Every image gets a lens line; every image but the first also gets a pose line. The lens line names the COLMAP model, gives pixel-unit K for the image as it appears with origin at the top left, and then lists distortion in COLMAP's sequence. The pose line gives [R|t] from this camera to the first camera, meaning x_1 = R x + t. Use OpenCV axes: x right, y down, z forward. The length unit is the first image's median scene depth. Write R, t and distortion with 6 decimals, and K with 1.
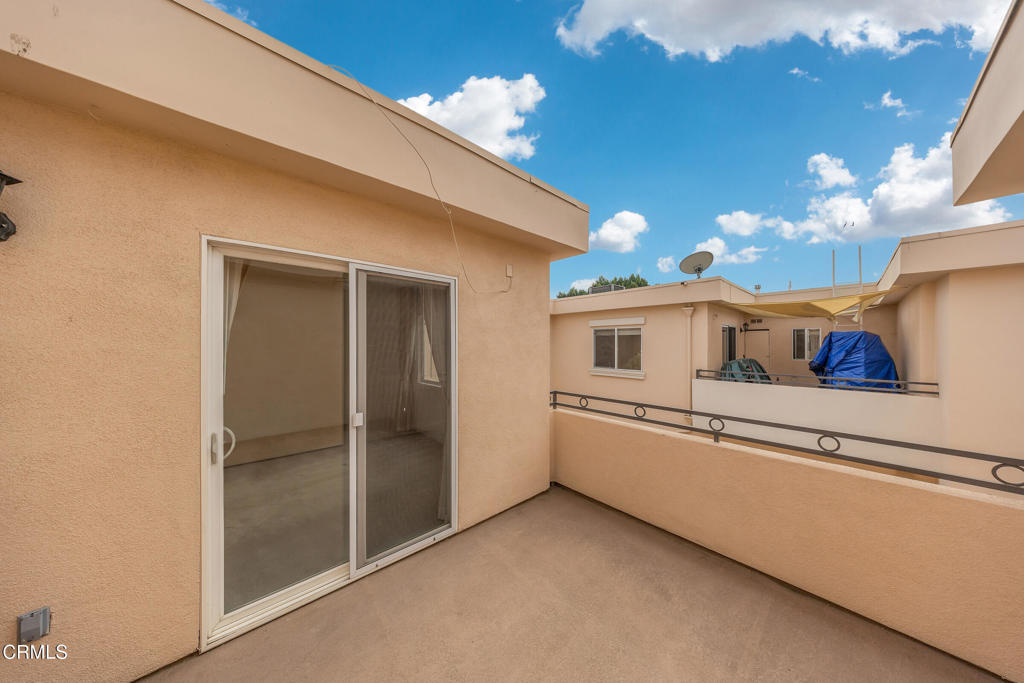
lens RADIAL K [[314.6, 0, 518.0], [0, 314.6, 345.7], [0, 0, 1]] dist [0.000252, -0.000012]
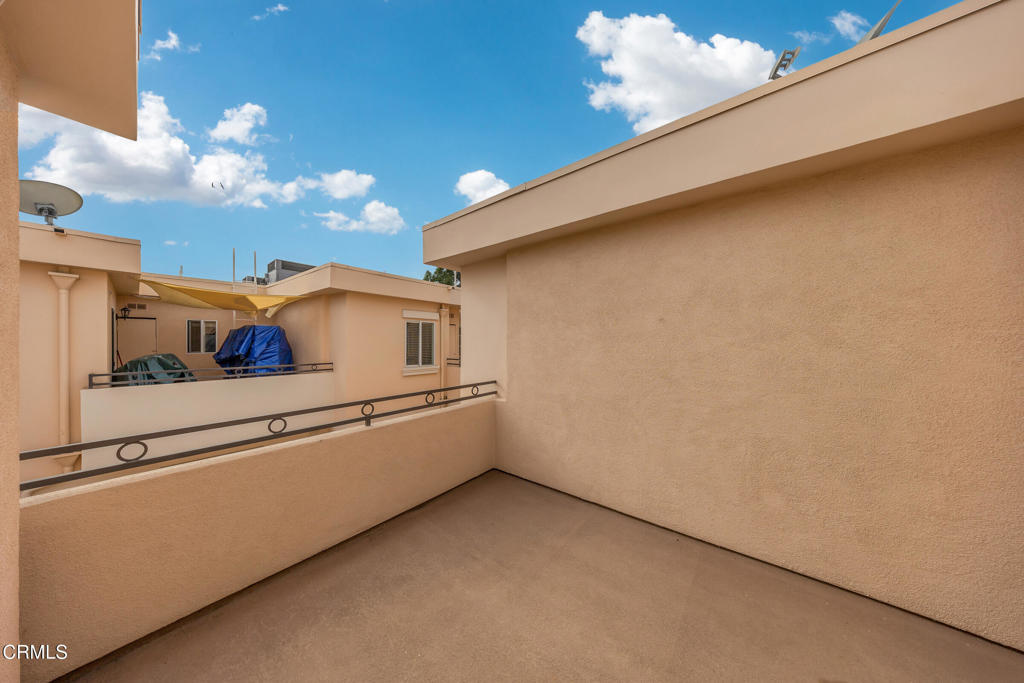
lens RADIAL K [[305.4, 0, 512.0], [0, 305.4, 341.5], [0, 0, 1]] dist [-0.001750, -0.000190]
pose [[-0.155066, -0.005685, 0.987888, -0.188210], [0.000699, 0.999983, 0.005864, 0.007196], [-0.987904, 0.001600, -0.155059, 0.277114]]
